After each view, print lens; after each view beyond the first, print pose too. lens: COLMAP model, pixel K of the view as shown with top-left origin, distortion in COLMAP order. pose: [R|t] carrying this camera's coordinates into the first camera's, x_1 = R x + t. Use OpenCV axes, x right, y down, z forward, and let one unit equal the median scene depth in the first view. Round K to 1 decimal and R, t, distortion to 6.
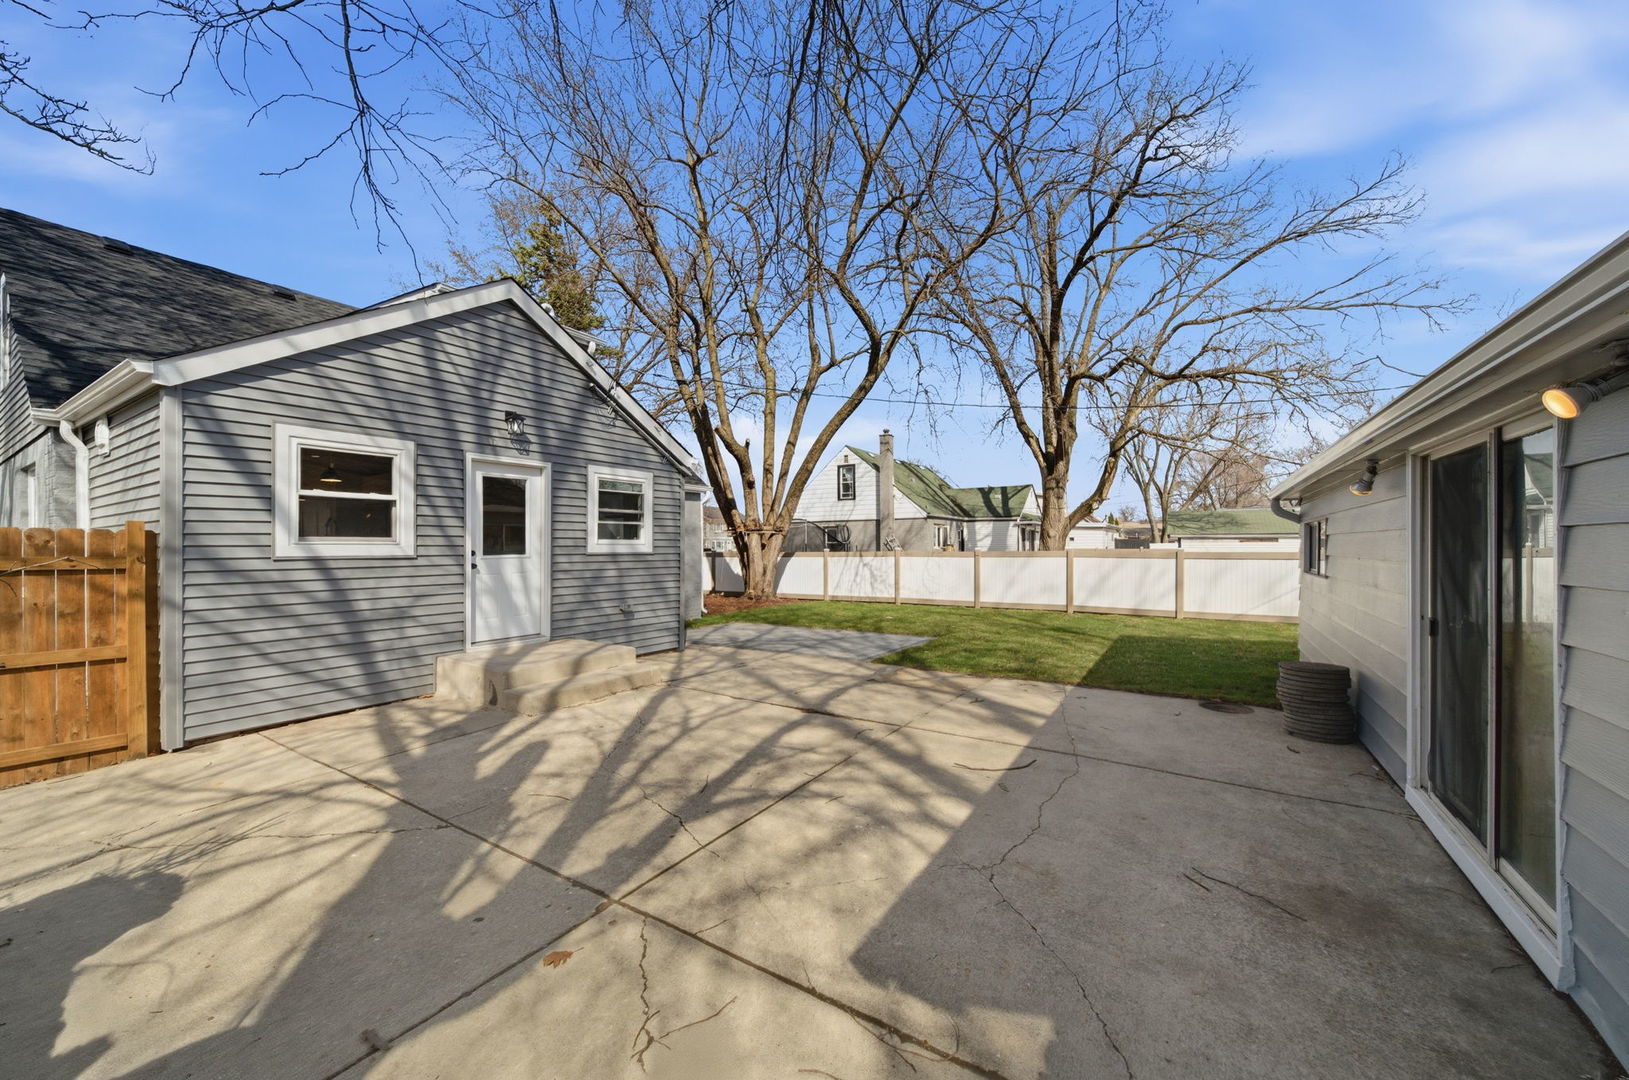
lens RADIAL K [[604.9, 0, 804.6], [0, 604.9, 545.5], [0, 0, 1]] dist [-0.001359, -0.000216]
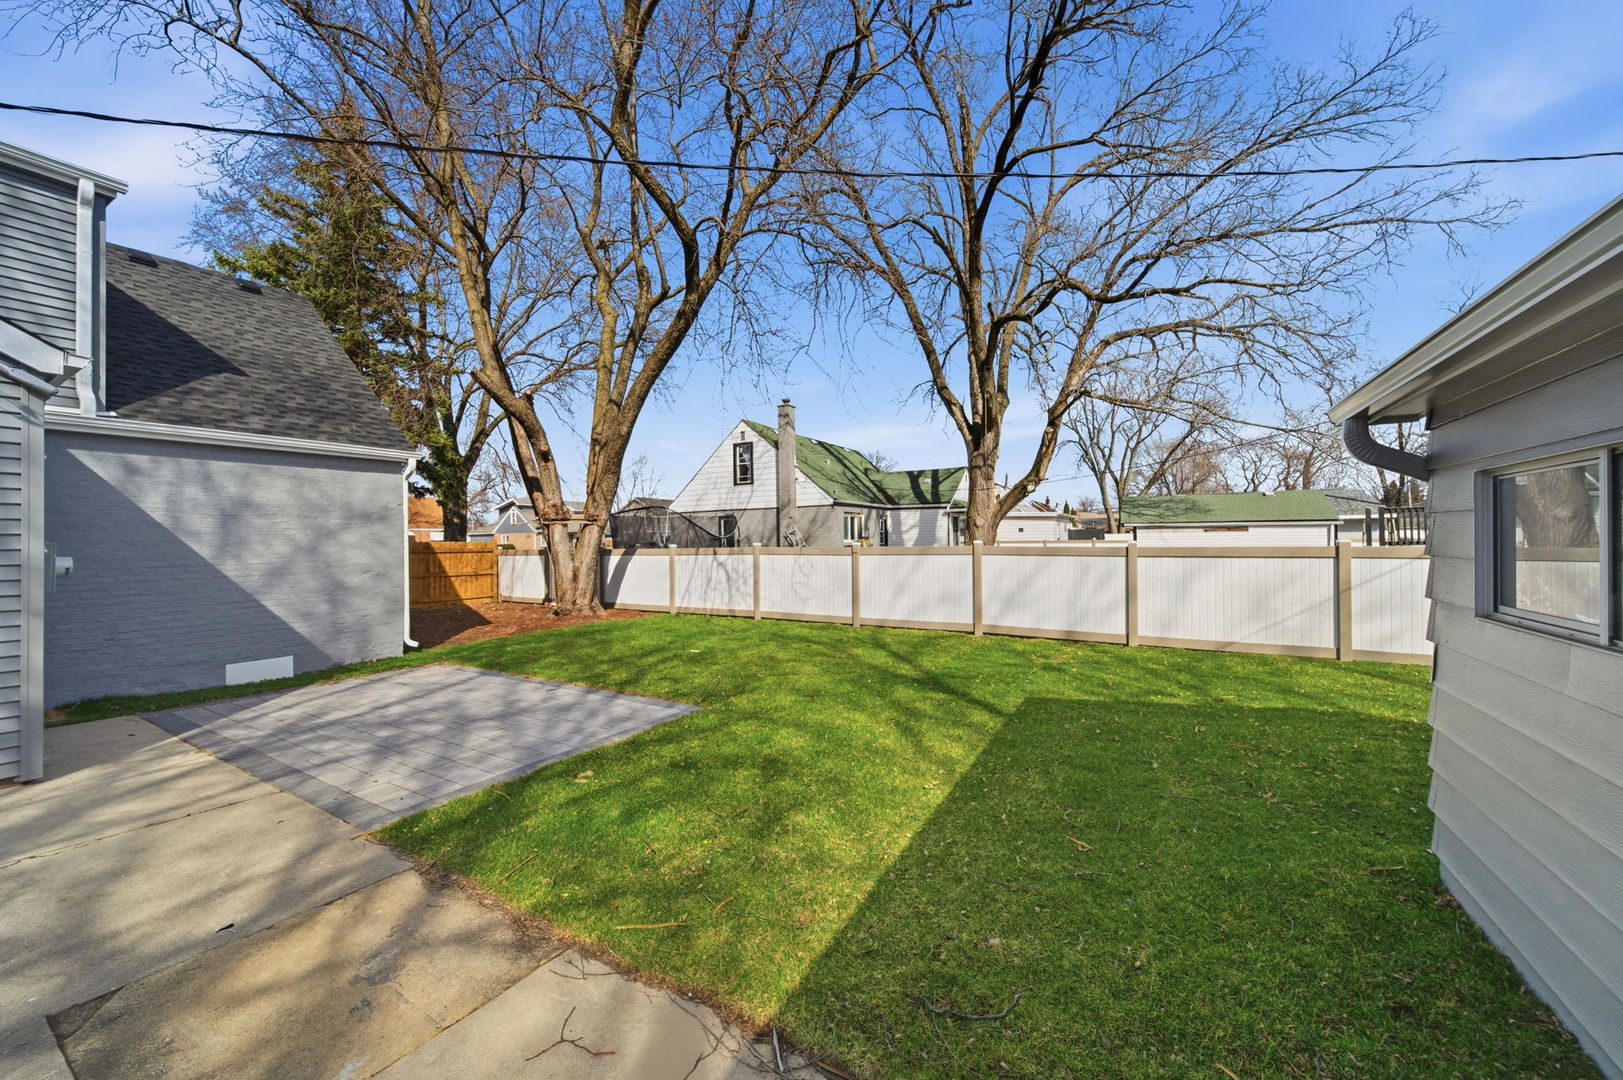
lens RADIAL K [[591.3, 0, 795.8], [0, 591.3, 533.7], [0, 0, 1]] dist [-0.000721, -0.000775]
pose [[0.999489, -0.007217, 0.031143, 0.122994], [0.007466, 0.999941, -0.007873, -0.000636], [-0.031084, 0.008101, 0.999484, 0.192232]]
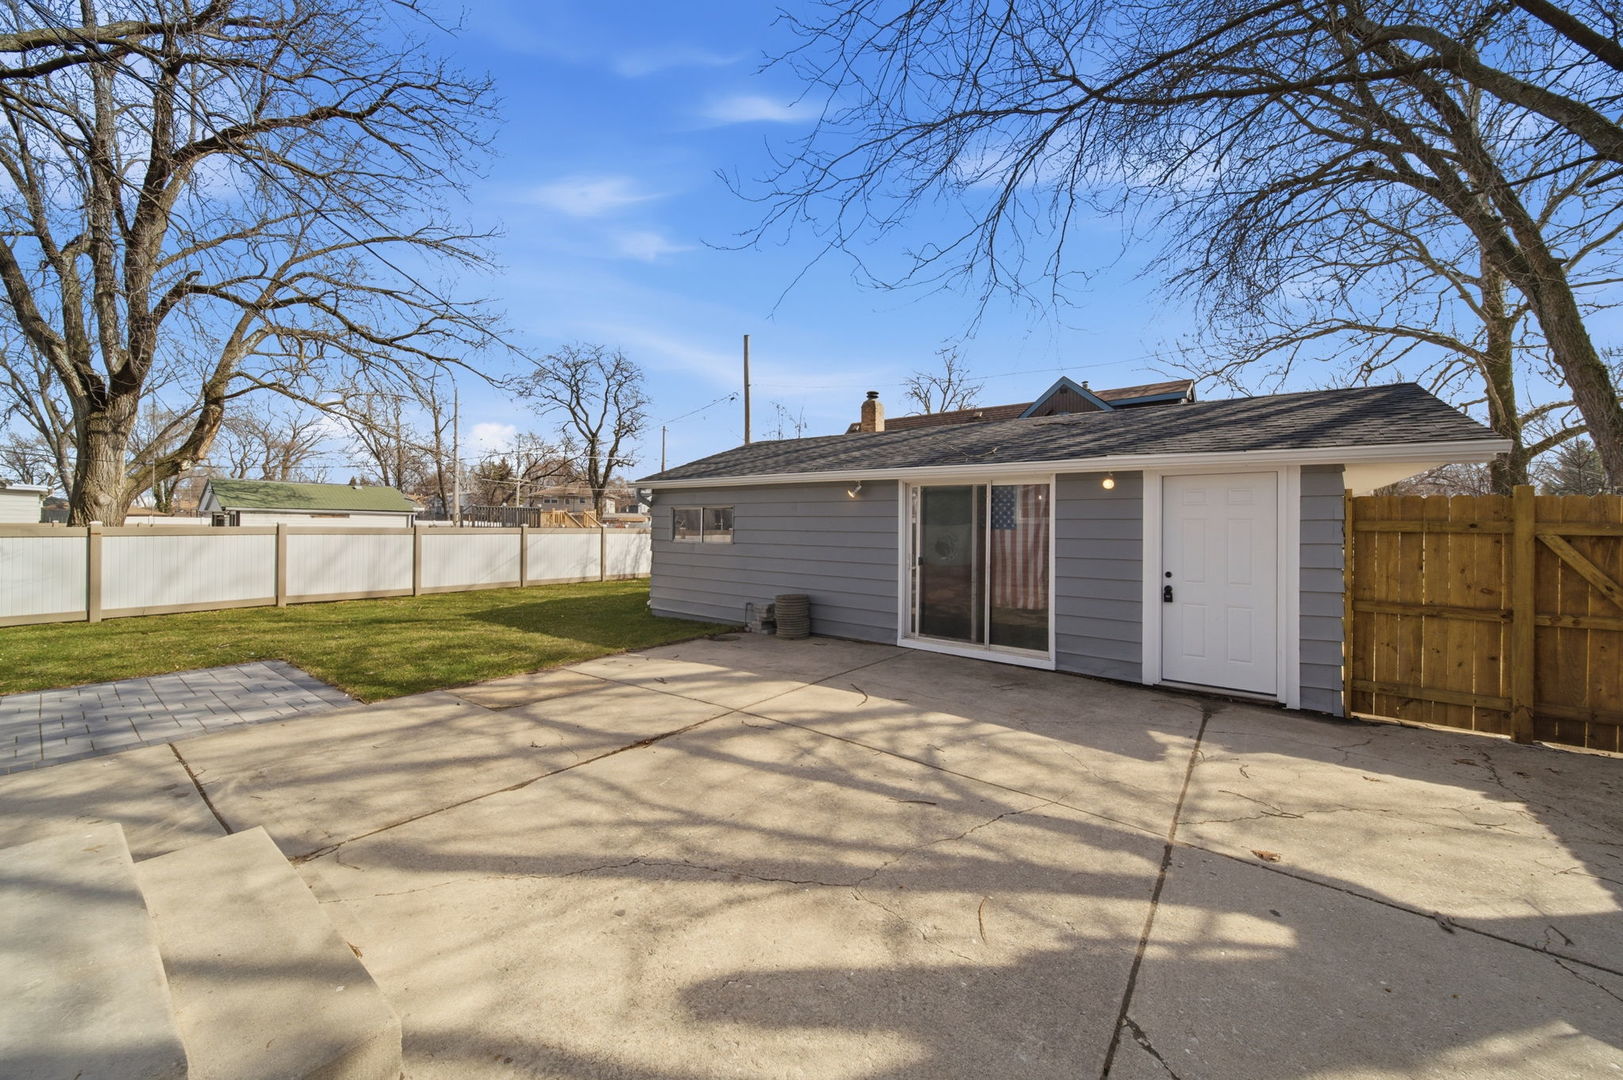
lens RADIAL K [[592.1, 0, 794.0], [0, 592.1, 532.2], [0, 0, 1]] dist [0.000156, -0.000338]
pose [[0.092579, -0.007243, 0.995679, -0.148683], [-0.010494, 0.999911, 0.008249, 0.001718], [-0.995650, -0.011212, 0.092494, 0.162290]]
